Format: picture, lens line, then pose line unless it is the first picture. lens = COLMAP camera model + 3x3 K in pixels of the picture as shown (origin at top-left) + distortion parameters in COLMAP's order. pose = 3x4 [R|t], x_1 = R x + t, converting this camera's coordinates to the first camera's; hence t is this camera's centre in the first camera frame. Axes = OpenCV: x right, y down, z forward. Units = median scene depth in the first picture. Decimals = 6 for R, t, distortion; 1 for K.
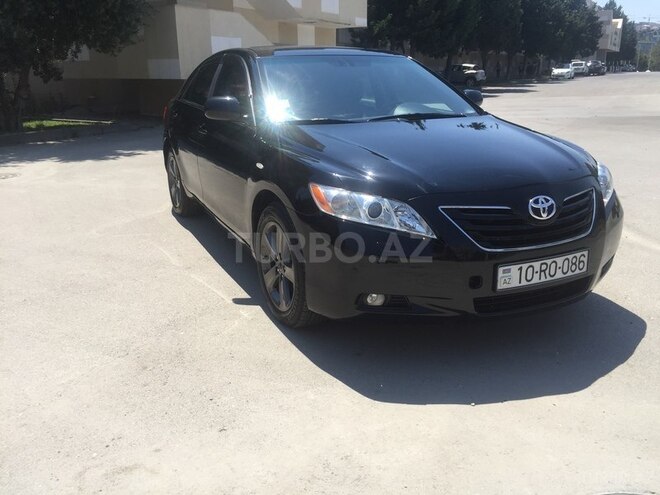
lens RADIAL K [[570.9, 0, 330.6], [0, 570.9, 248.7], [0, 0, 1]] dist [0.090781, -0.129213]
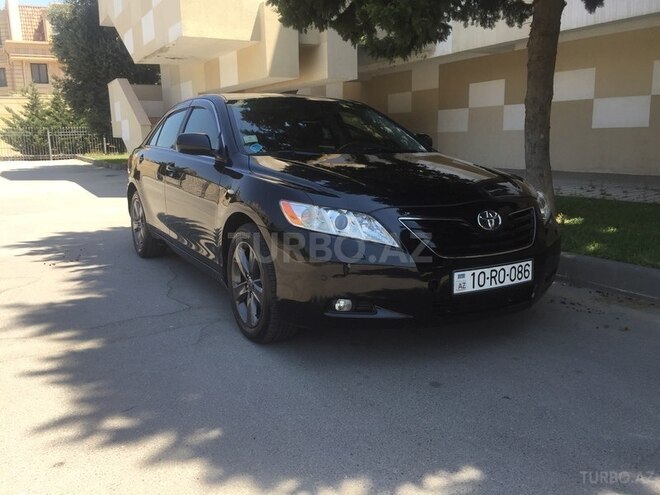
lens RADIAL K [[570.9, 0, 328.1], [0, 570.9, 250.3], [0, 0, 1]] dist [0.090781, -0.129213]
pose [[0.997095, -0.009776, 0.075537, -0.029069], [0.017926, 0.993991, -0.107986, 0.096470], [-0.074027, 0.109027, 0.991279, -0.071802]]
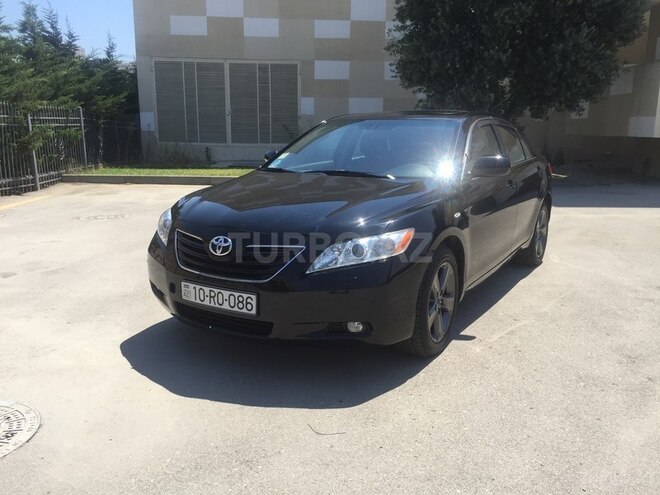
lens RADIAL K [[570.9, 0, 325.8], [0, 570.9, 247.6], [0, 0, 1]] dist [0.090781, -0.129213]
pose [[0.542823, 0.184580, -0.819313, 1.413824], [-0.258417, 0.964929, 0.046175, -0.173186], [0.799102, 0.186660, 0.571484, 0.462114]]
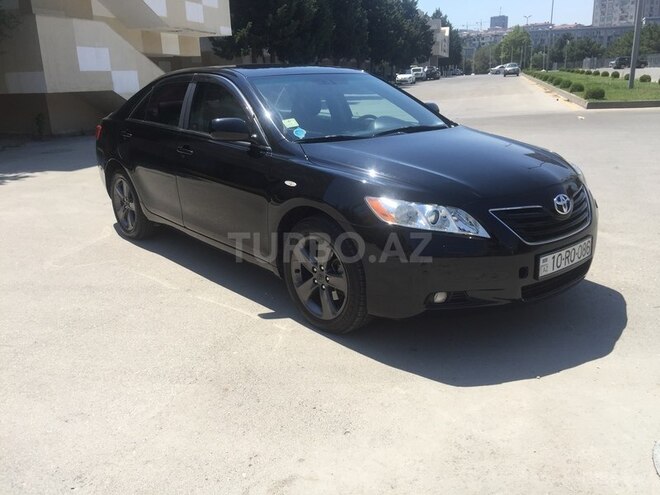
lens RADIAL K [[570.9, 0, 331.7], [0, 570.9, 248.7], [0, 0, 1]] dist [0.090781, -0.129213]
pose [[0.966989, -0.090110, 0.238352, -0.362447], [0.092527, 0.995710, 0.001051, -0.024390], [-0.237424, 0.021038, 0.971178, -0.032336]]
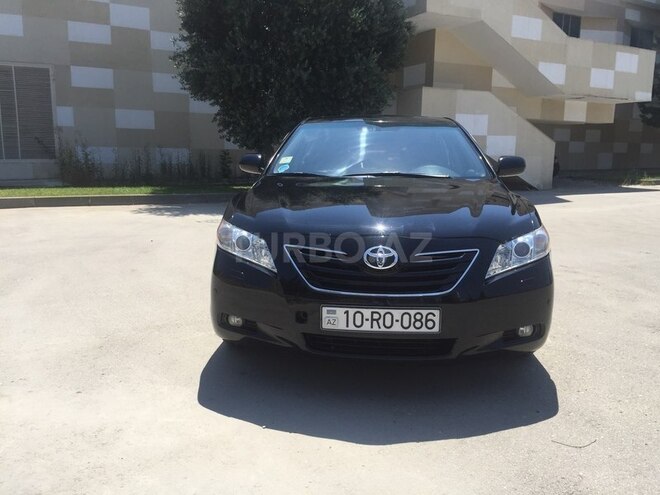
lens RADIAL K [[570.9, 0, 326.4], [0, 570.9, 248.9], [0, 0, 1]] dist [0.090781, -0.129213]
pose [[0.869142, 0.102001, -0.483929, 0.737788], [-0.162440, 0.983091, -0.084532, 0.014200], [0.467124, 0.152080, 0.871015, 0.062782]]
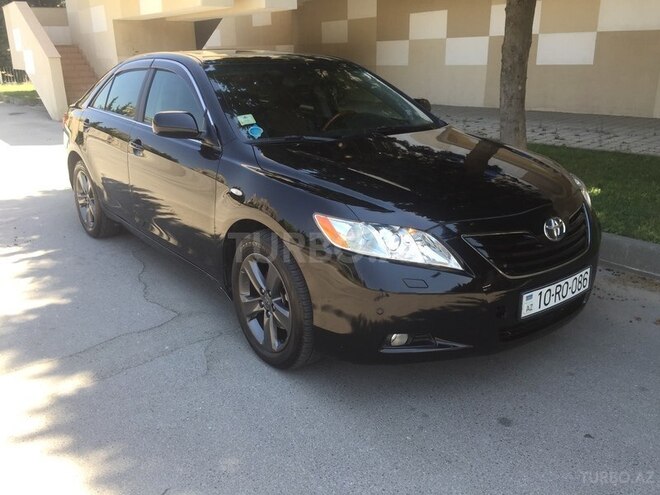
lens RADIAL K [[570.9, 0, 326.2], [0, 570.9, 248.0], [0, 0, 1]] dist [0.090781, -0.129213]
pose [[0.977106, -0.062111, 0.203485, -0.203908], [0.059500, 0.998049, 0.018930, -0.077177], [-0.204264, -0.006389, 0.978895, 0.113523]]
